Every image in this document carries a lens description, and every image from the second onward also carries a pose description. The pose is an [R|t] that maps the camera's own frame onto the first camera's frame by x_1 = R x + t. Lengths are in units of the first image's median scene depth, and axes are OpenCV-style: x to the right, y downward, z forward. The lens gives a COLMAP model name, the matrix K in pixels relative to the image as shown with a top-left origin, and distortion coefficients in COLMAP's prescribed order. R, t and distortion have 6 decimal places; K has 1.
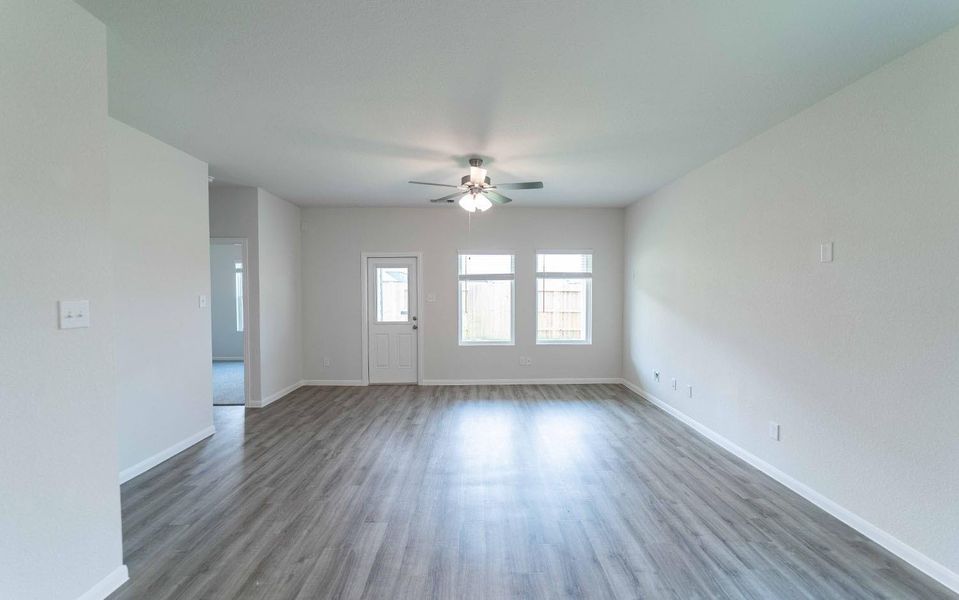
lens RADIAL K [[387.5, 0, 480.3], [0, 387.5, 303.0], [0, 0, 1]] dist [-0.000346, -0.000484]
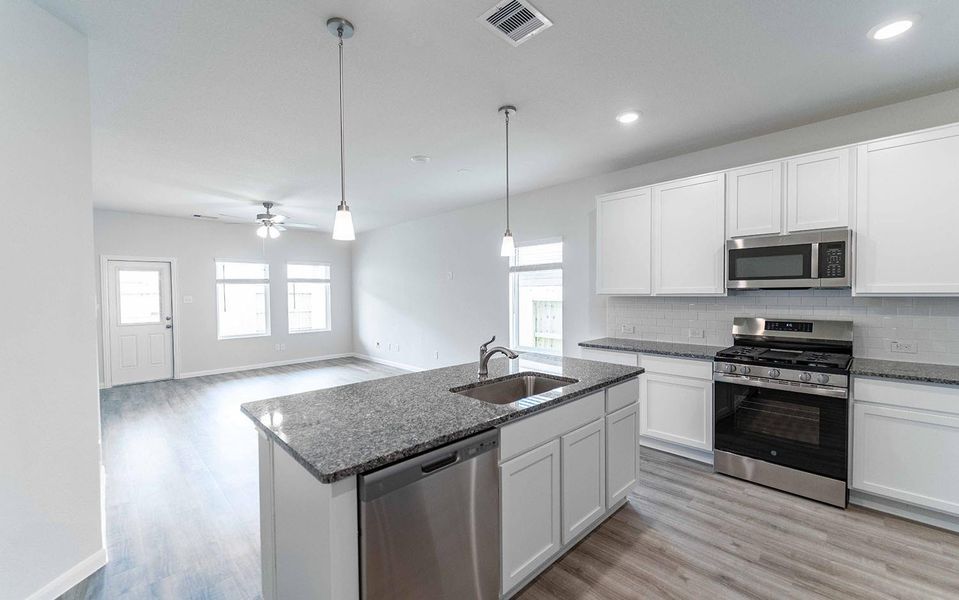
lens RADIAL K [[387.5, 0, 480.3], [0, 387.5, 303.0], [0, 0, 1]] dist [-0.000346, -0.000484]
pose [[0.727389, -0.023756, 0.685814, -0.324526], [0.028008, 0.999596, 0.004920, 0.018311], [-0.685653, 0.015629, 0.727760, -0.452861]]
